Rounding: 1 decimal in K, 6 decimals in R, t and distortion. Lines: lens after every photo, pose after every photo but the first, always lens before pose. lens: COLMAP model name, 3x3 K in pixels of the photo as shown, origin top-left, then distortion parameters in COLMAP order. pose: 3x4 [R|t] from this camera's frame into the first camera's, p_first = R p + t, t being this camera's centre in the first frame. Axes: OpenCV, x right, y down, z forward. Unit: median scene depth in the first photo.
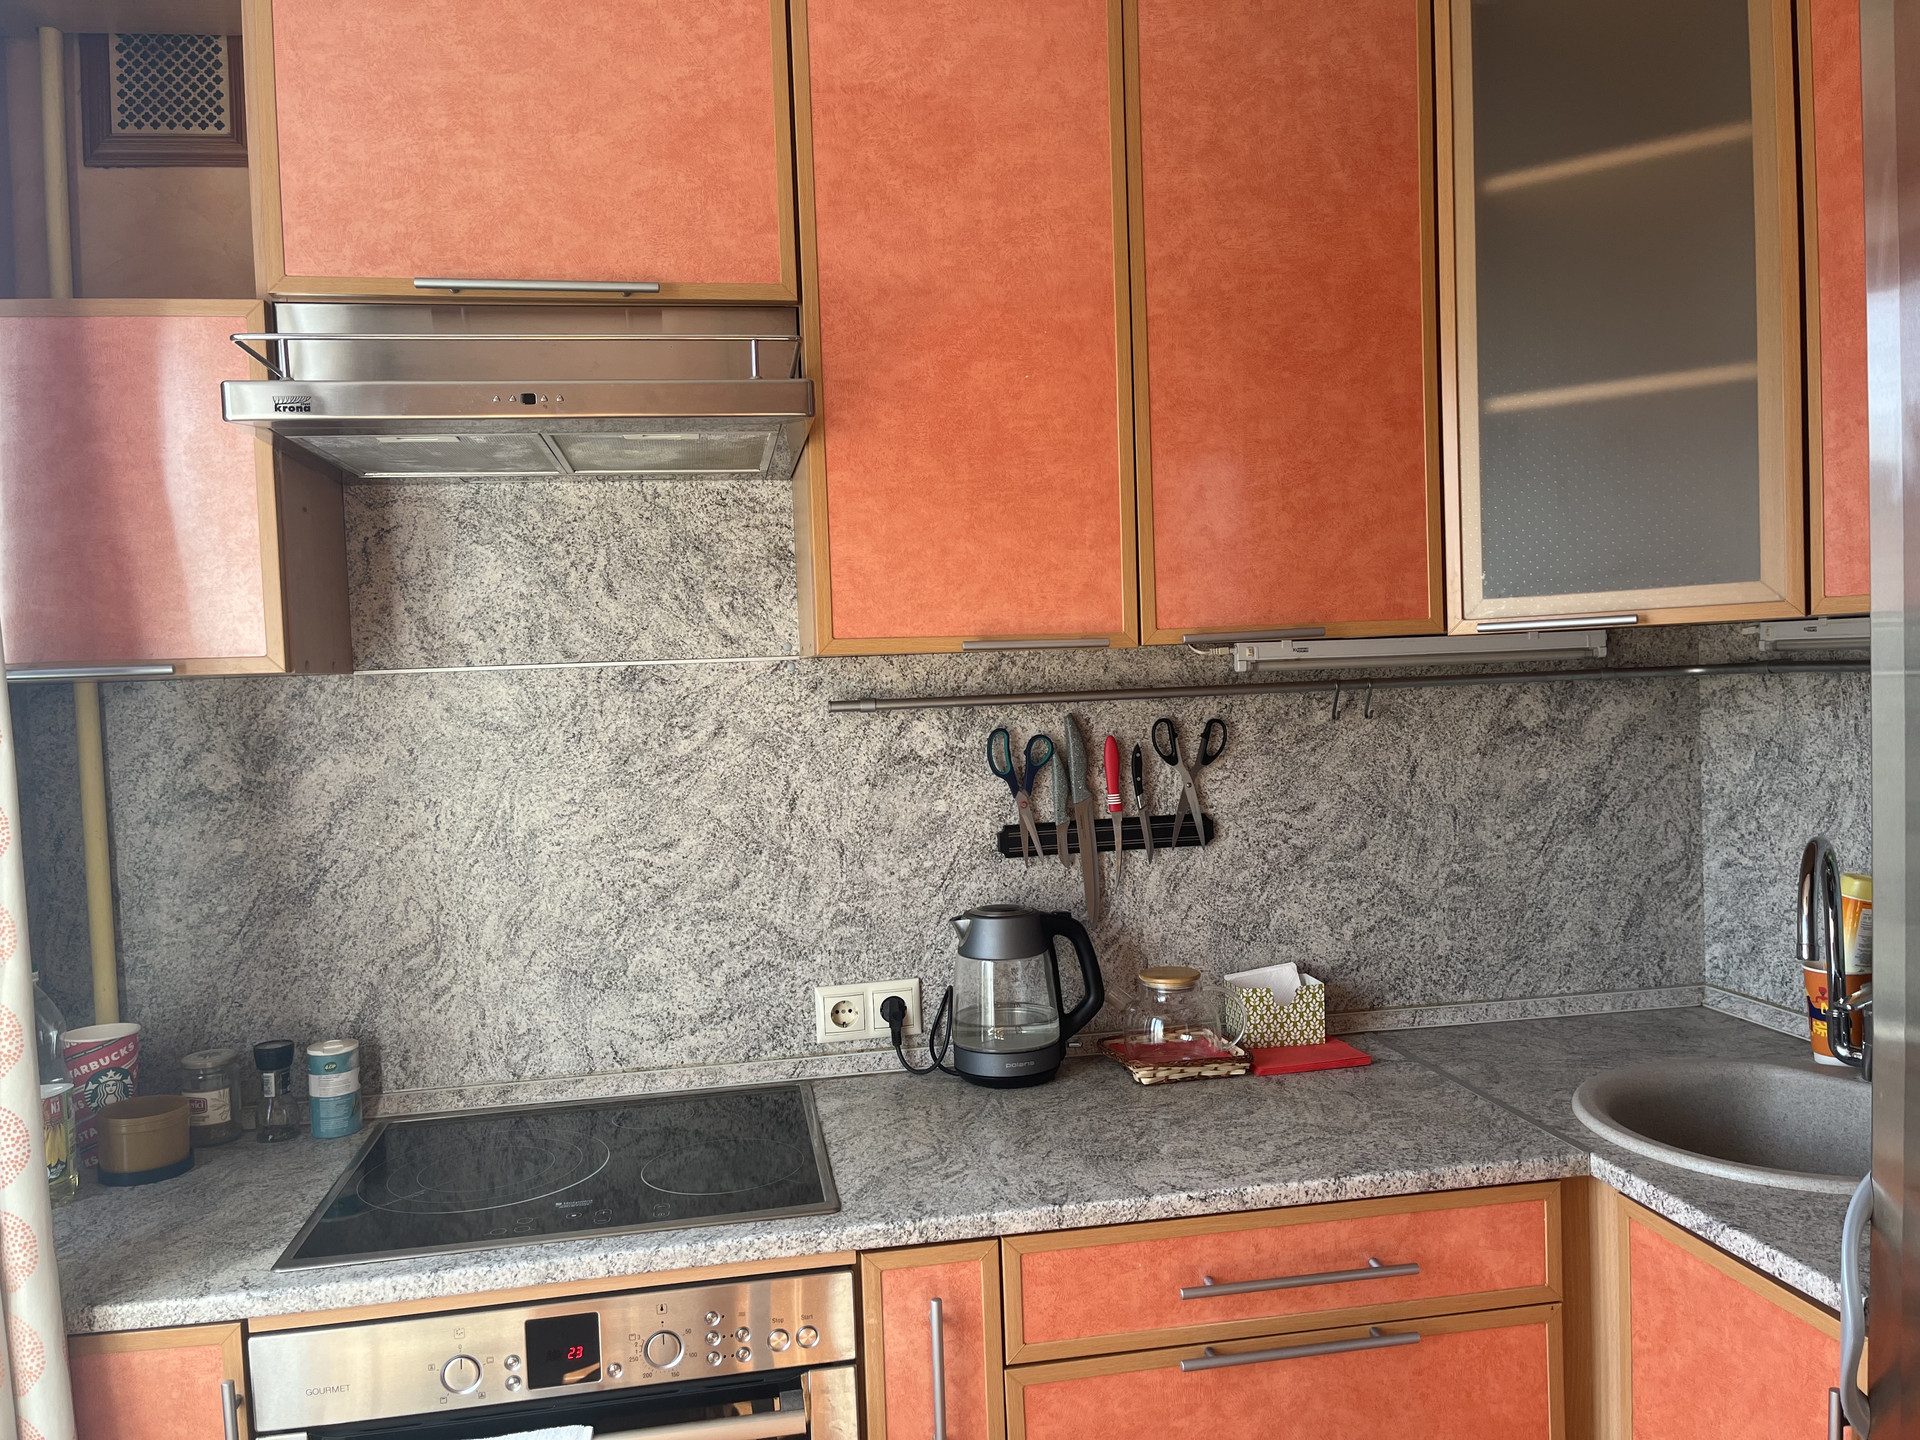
lens RADIAL K [[1455.1, 0, 960.0], [0, 1455.1, 720.0], [0, 0, 1]] dist [0.074530, -0.102462]
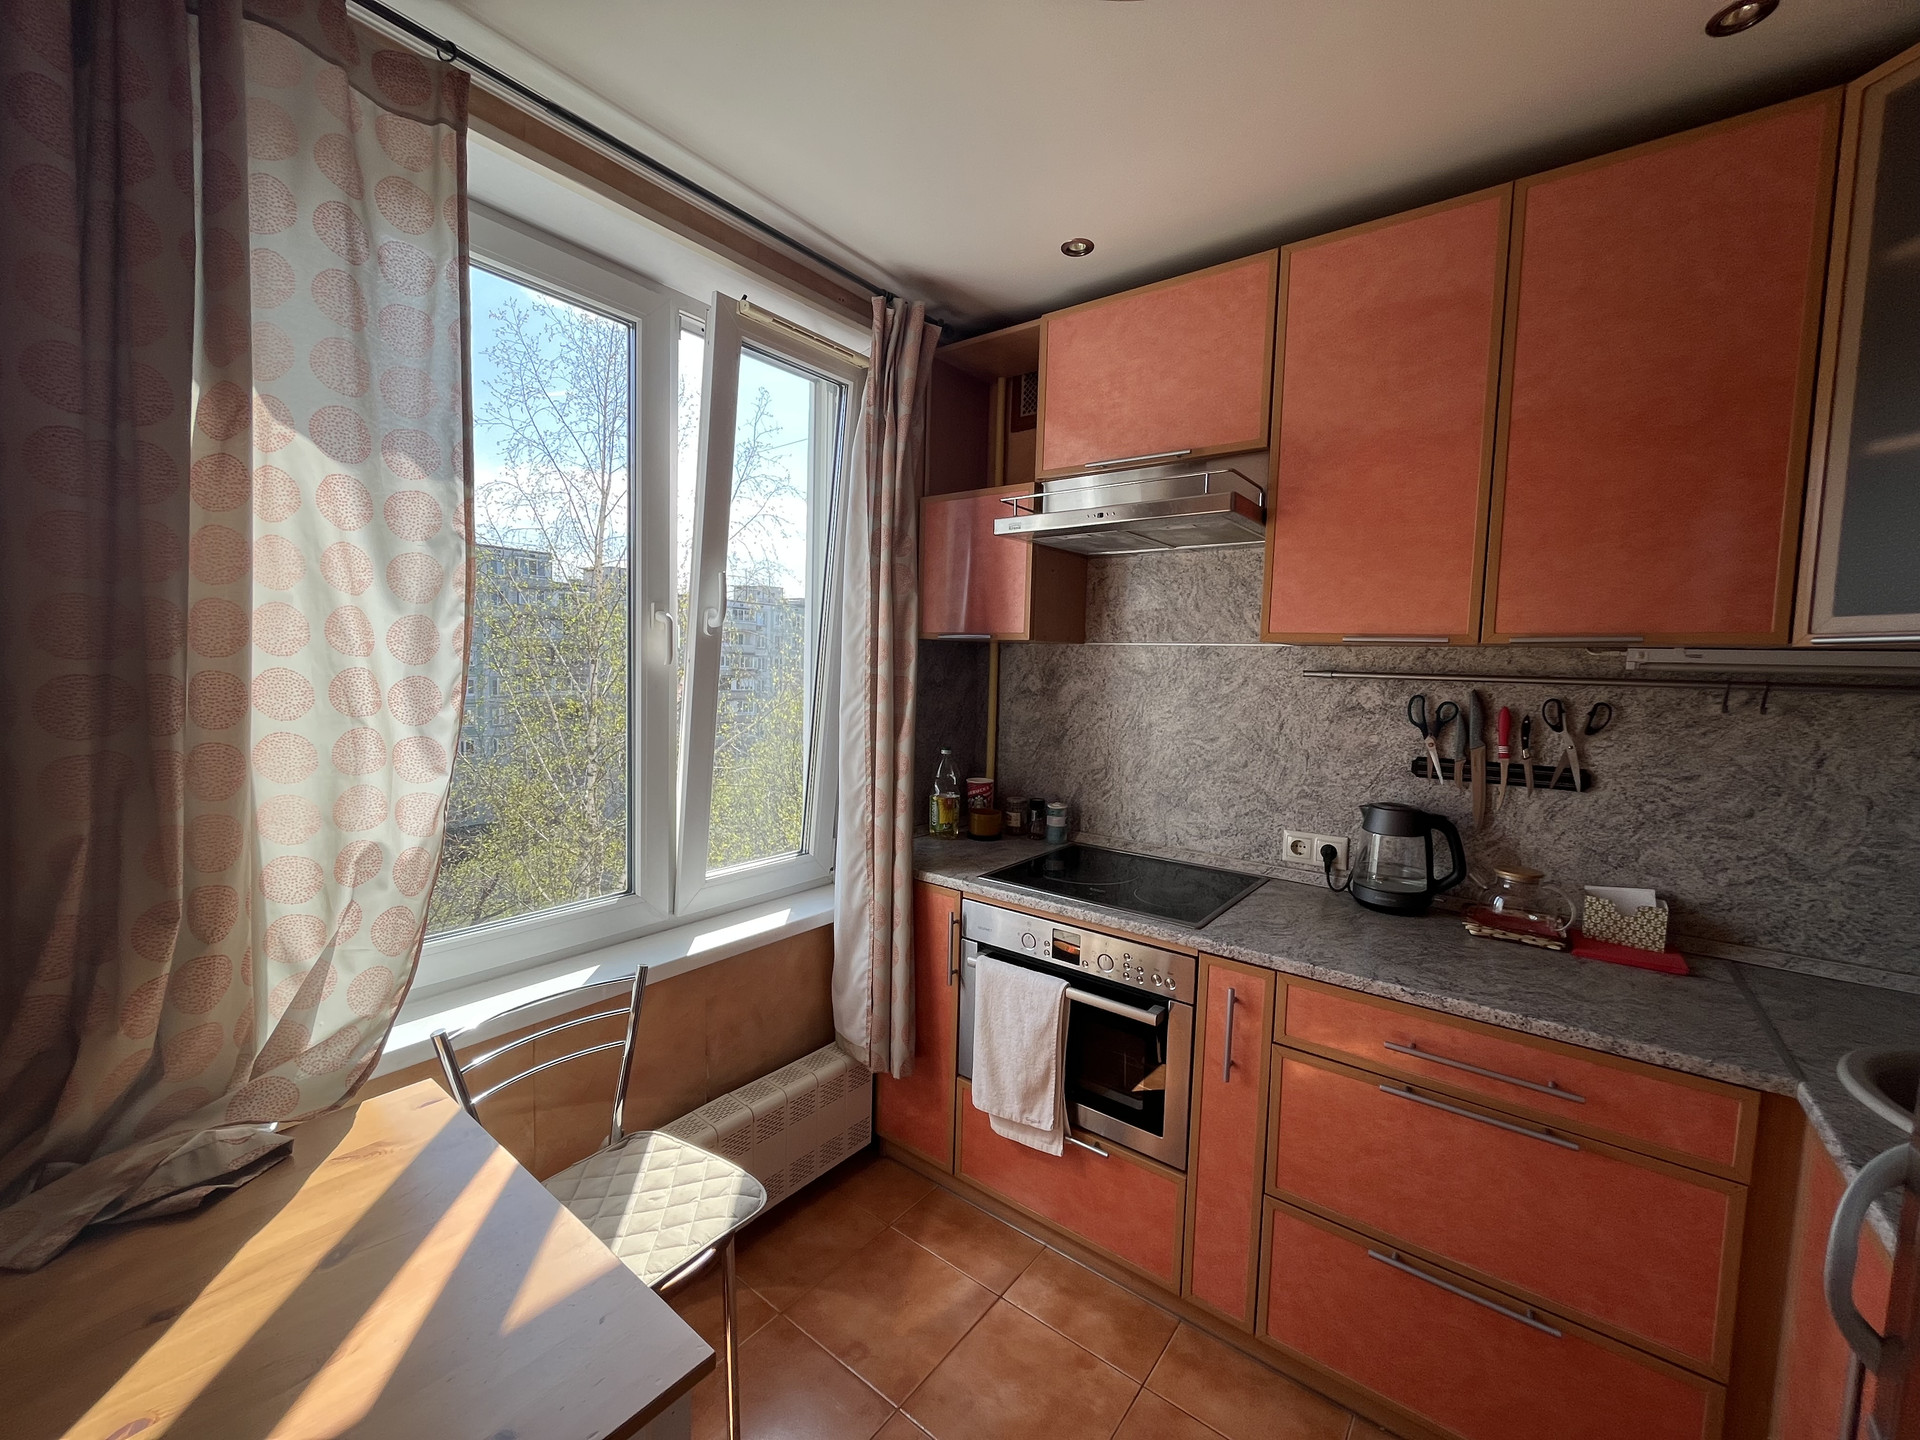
lens RADIAL K [[771.3, 0, 956.7], [0, 771.3, 713.9], [0, 0, 1]] dist [-0.005848, -0.000040]
pose [[0.673062, 0.104661, -0.732143, 0.315890], [-0.076070, 0.994483, 0.072231, 0.004063], [0.735663, 0.007078, 0.677310, 0.060822]]
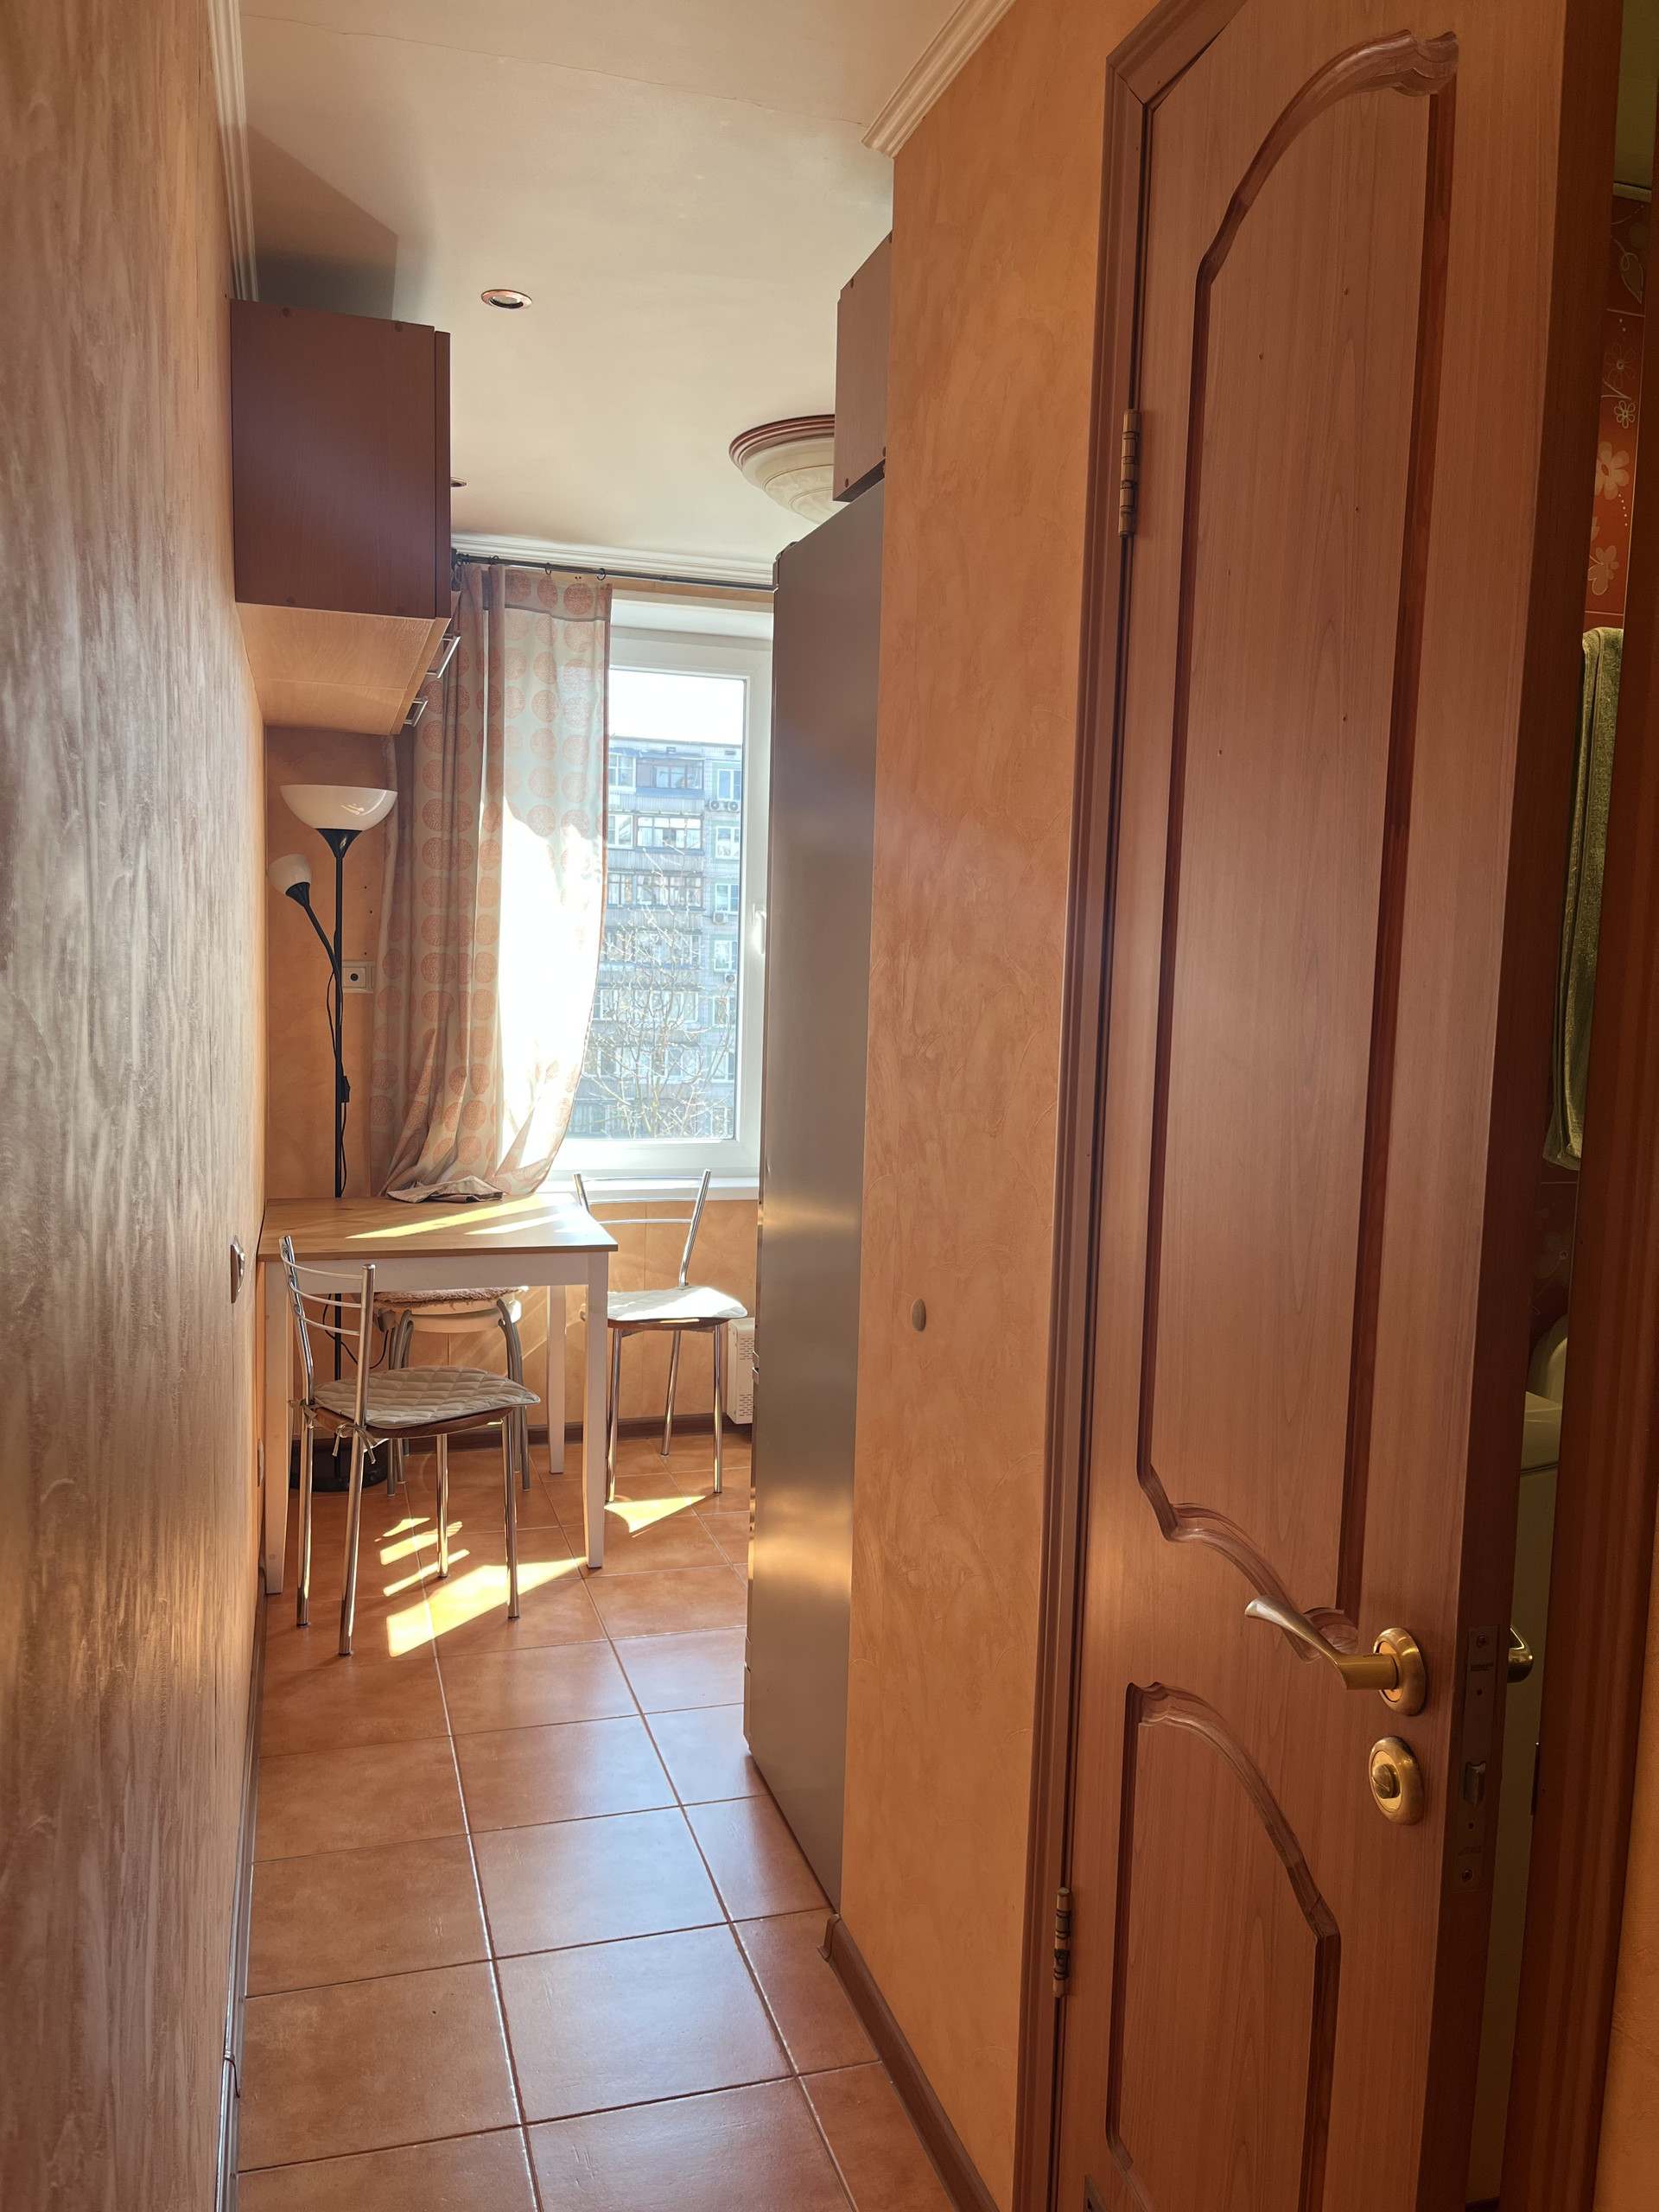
lens RADIAL K [[1681.5, 0, 829.5], [0, 1681.5, 1106.0], [0, 0, 1]] dist [0.067037, -0.064344]
pose [[0.131694, 0.148872, -0.980048, 1.103826], [-0.065676, 0.987797, 0.141224, -0.045199], [0.989112, 0.045767, 0.139864, 0.127059]]
